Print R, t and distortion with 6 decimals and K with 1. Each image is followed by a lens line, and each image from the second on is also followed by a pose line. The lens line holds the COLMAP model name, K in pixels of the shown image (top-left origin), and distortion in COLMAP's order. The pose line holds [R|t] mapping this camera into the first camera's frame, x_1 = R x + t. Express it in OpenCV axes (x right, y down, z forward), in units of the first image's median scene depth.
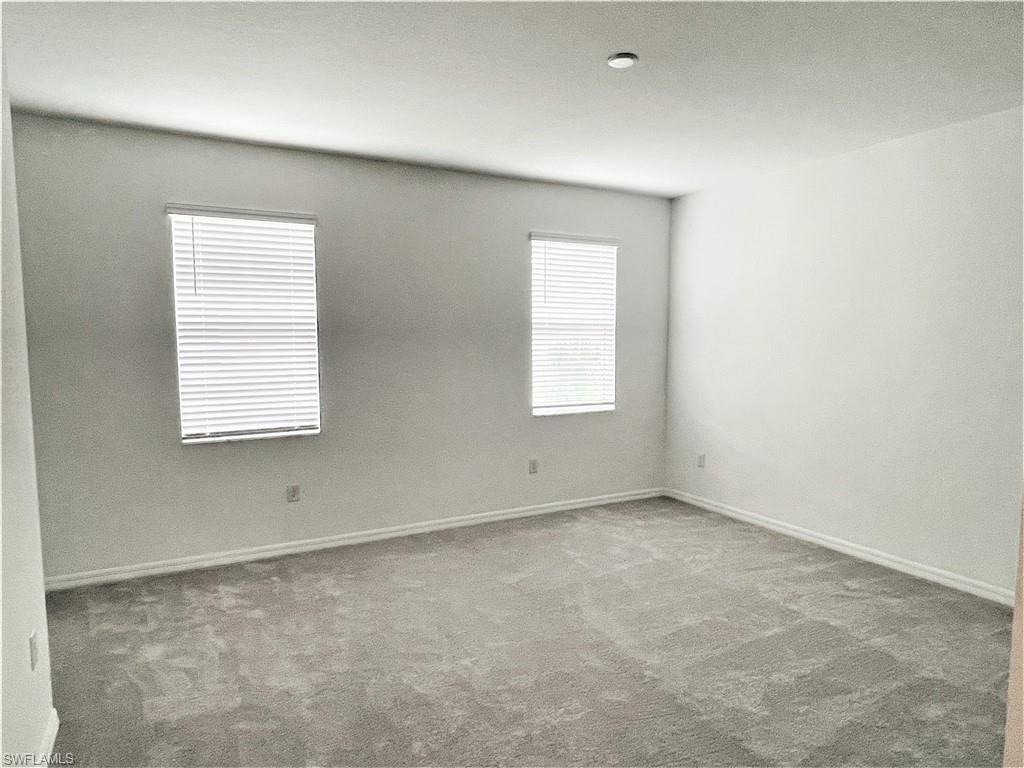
lens RADIAL K [[548.2, 0, 517.4], [0, 548.2, 373.7], [0, 0, 1]] dist [-0.006465, -0.000521]
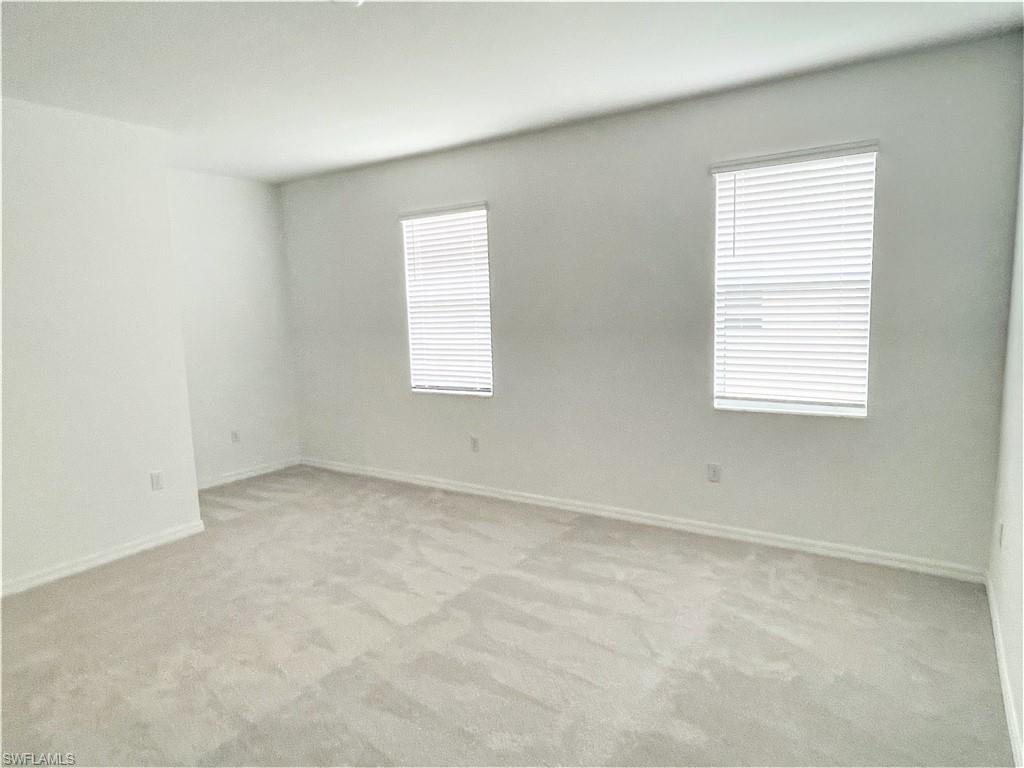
lens RADIAL K [[622.3, 0, 477.4], [0, 622.3, 378.9], [0, 0, 1]] dist [-0.007948, -0.005795]
pose [[0.505497, 0.084117, -0.858718, 0.688084], [-0.028290, 0.996317, 0.080942, -0.028086], [0.862365, -0.016623, 0.506015, 0.316415]]
